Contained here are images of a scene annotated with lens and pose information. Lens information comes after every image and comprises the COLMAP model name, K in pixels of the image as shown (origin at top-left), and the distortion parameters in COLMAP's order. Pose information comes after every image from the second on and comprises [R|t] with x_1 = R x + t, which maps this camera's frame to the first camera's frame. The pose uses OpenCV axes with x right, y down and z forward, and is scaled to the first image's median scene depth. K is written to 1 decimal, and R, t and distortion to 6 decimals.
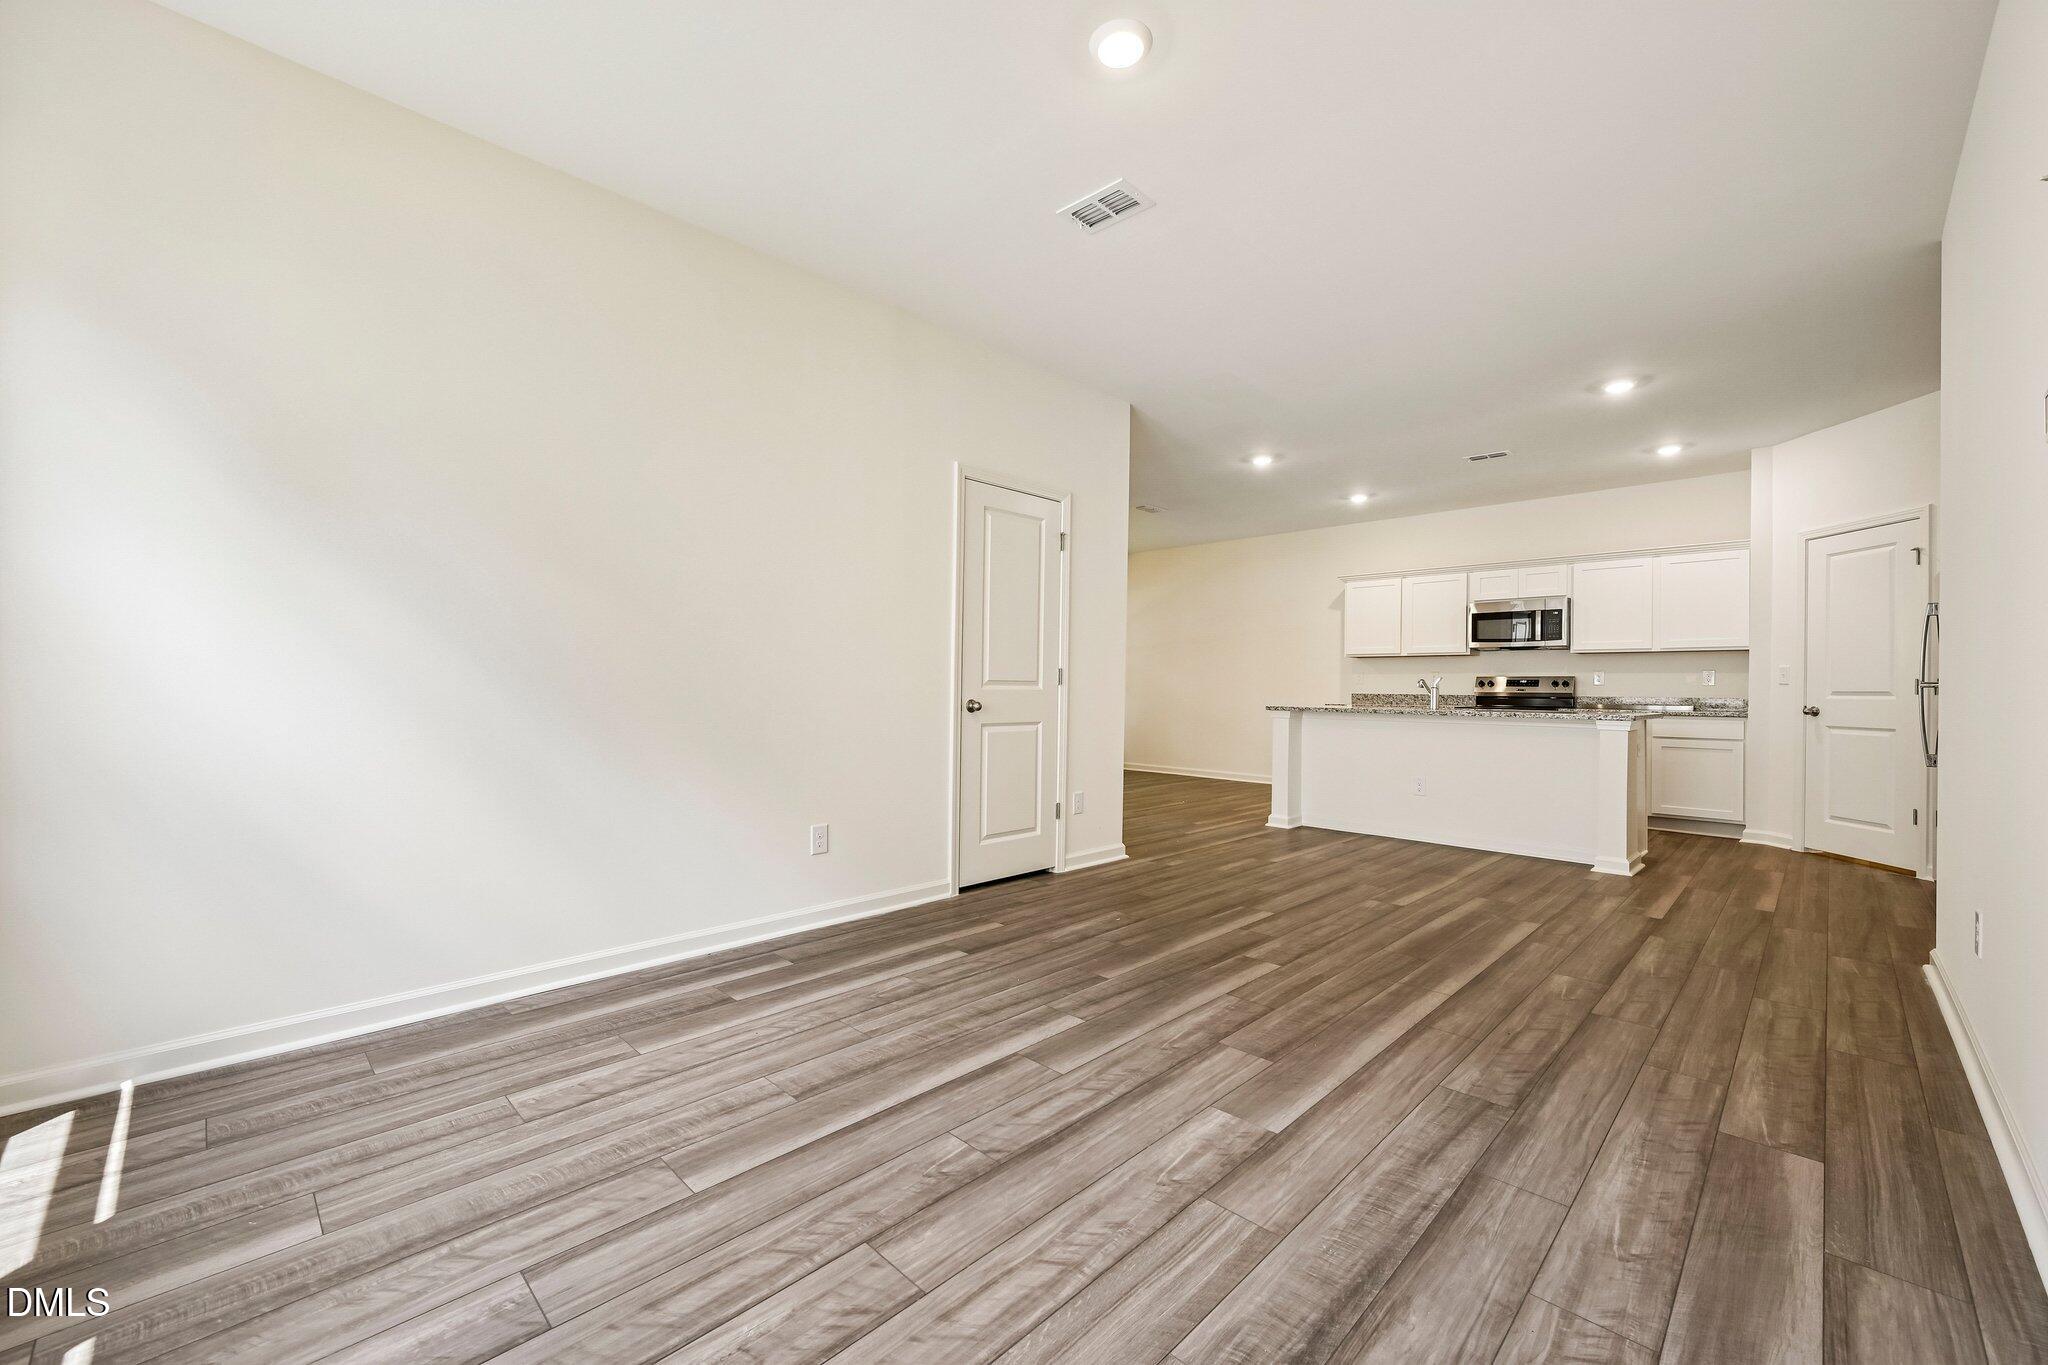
lens RADIAL K [[819.1, 0, 1024.0], [0, 819.1, 682.5], [0, 0, 1]] dist [0.000082, 0.000653]
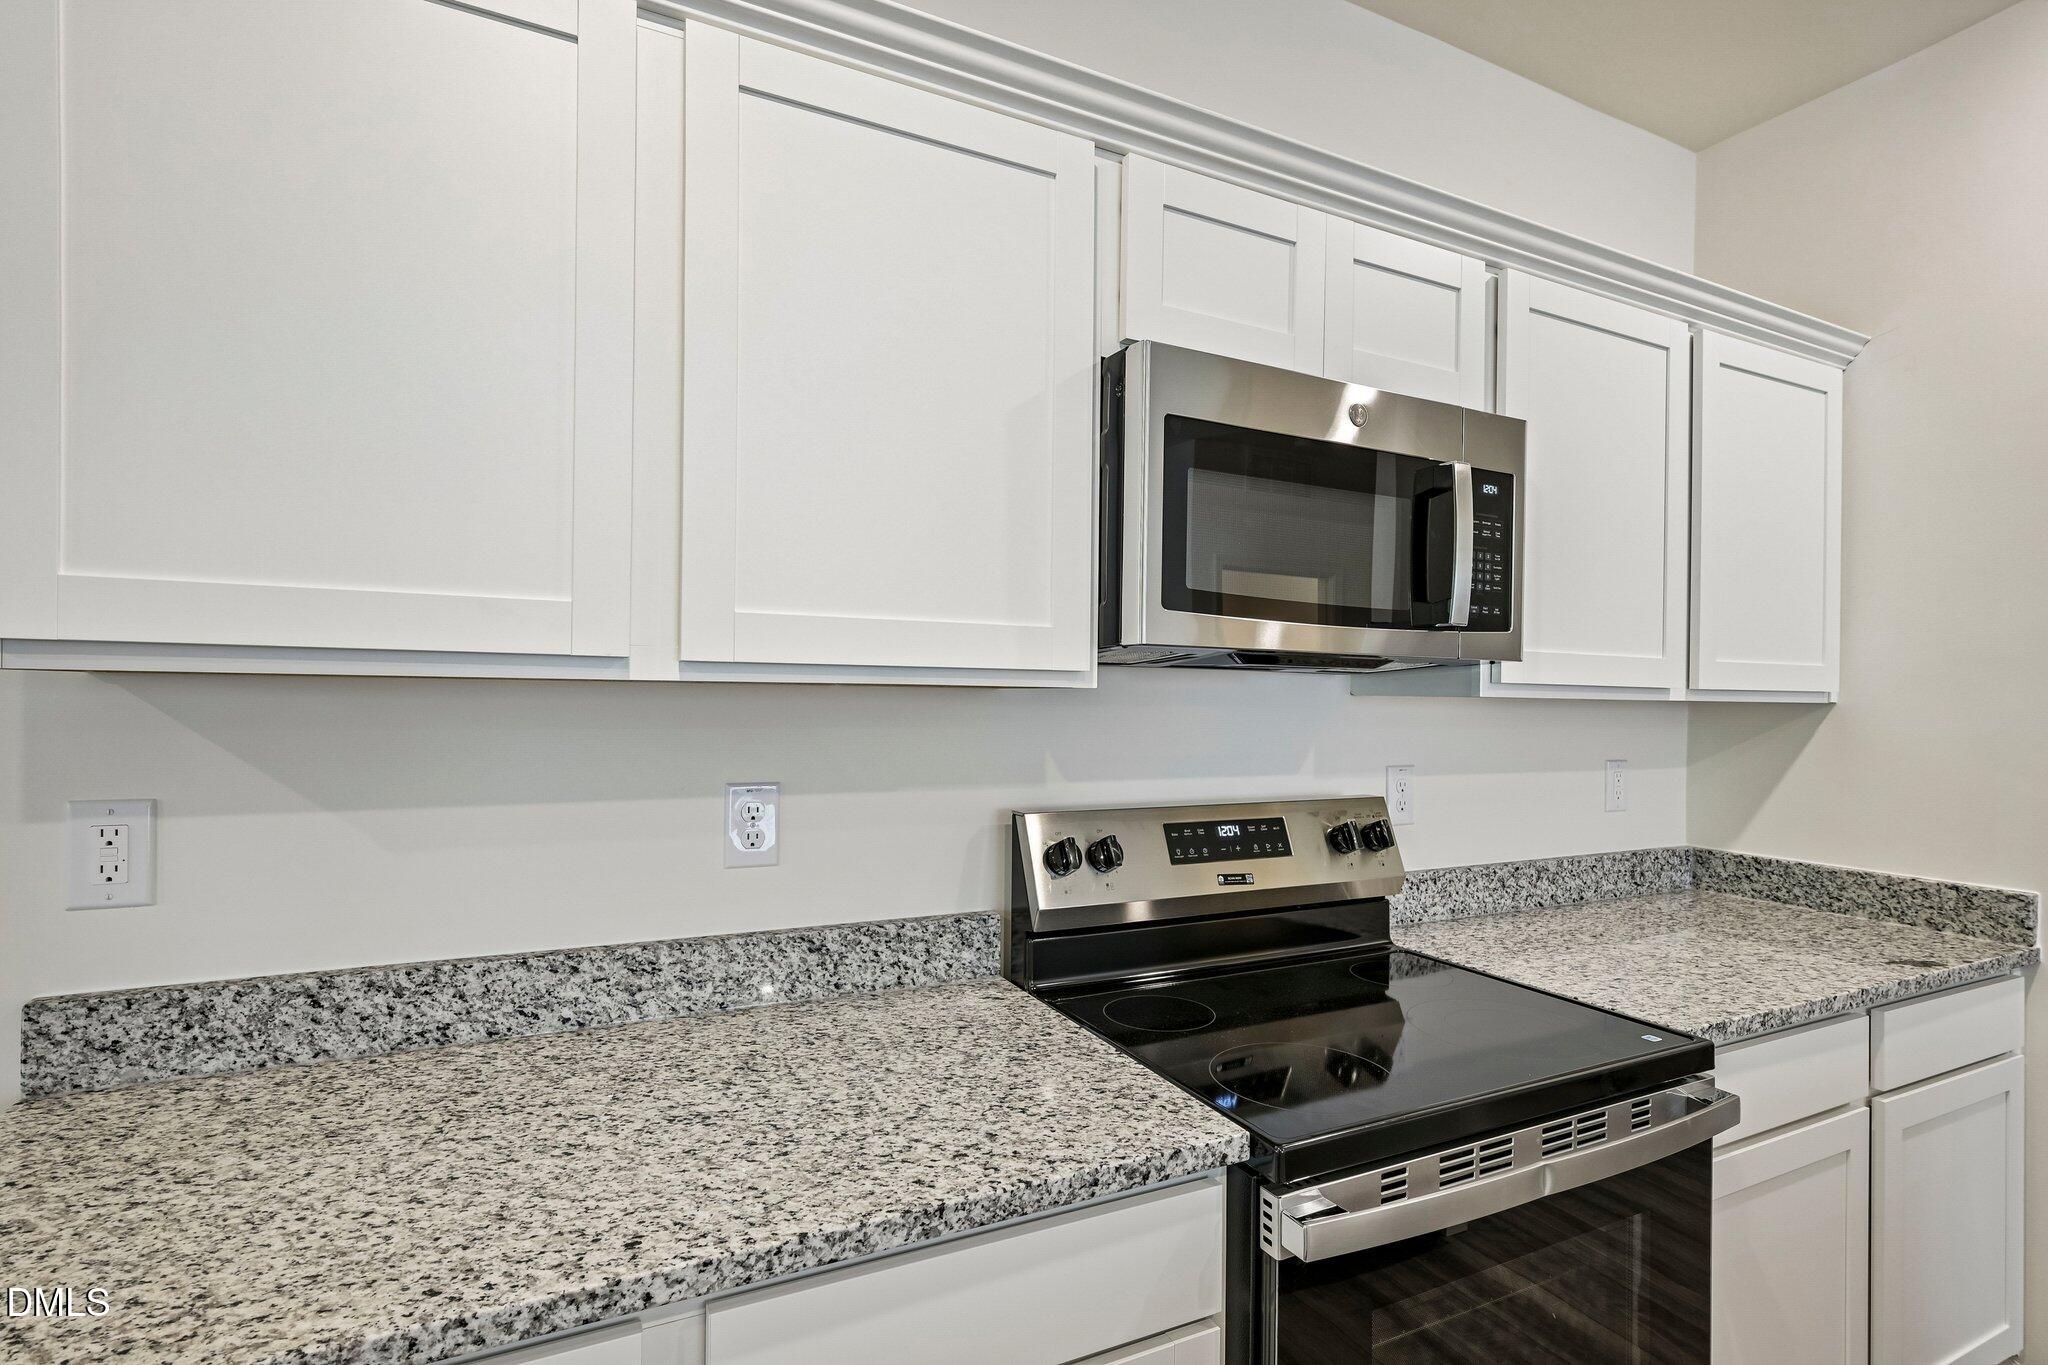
lens RADIAL K [[981.5, 0, 1024.0], [0, 981.5, 682.5], [0, 0, 1]] dist [-0.000935, 0.000201]
pose [[0.331175, 0.003455, 0.943563, 0.679282], [-0.017719, 0.999840, 0.002558, -0.065868], [-0.943403, -0.017566, 0.331184, 1.763749]]
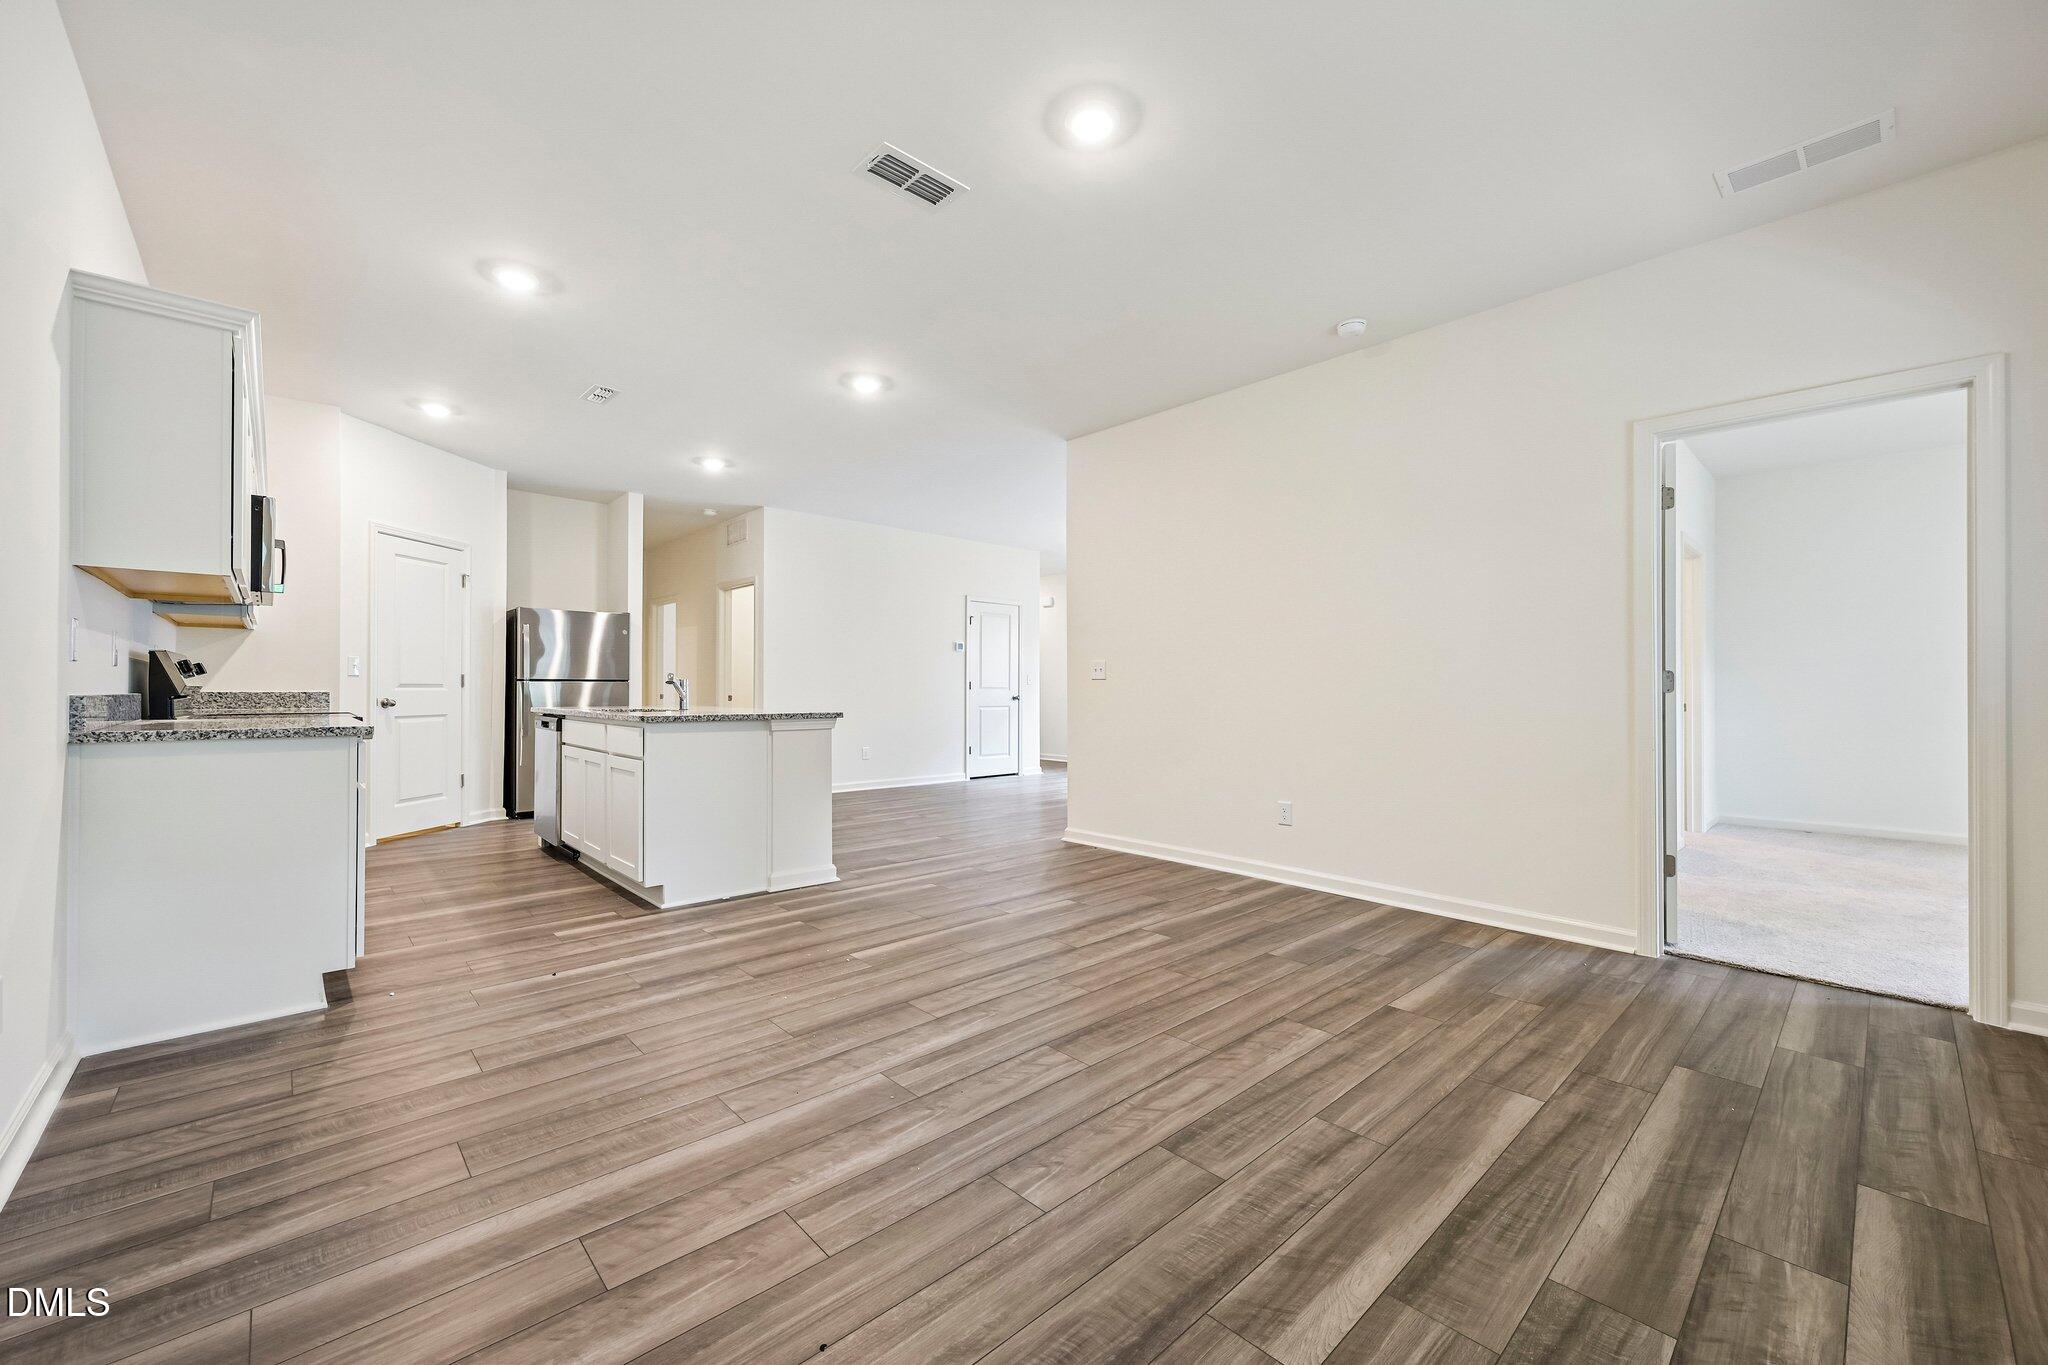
lens RADIAL K [[799.8, 0, 1024.0], [0, 799.8, 682.5], [0, 0, 1]] dist [-0.001199, 0.000428]
pose [[-0.998861, -0.013828, 0.045658, 0.166281], [-0.014596, 0.999757, -0.016529, 0.019468], [-0.045418, -0.017176, -0.998820, 2.636676]]
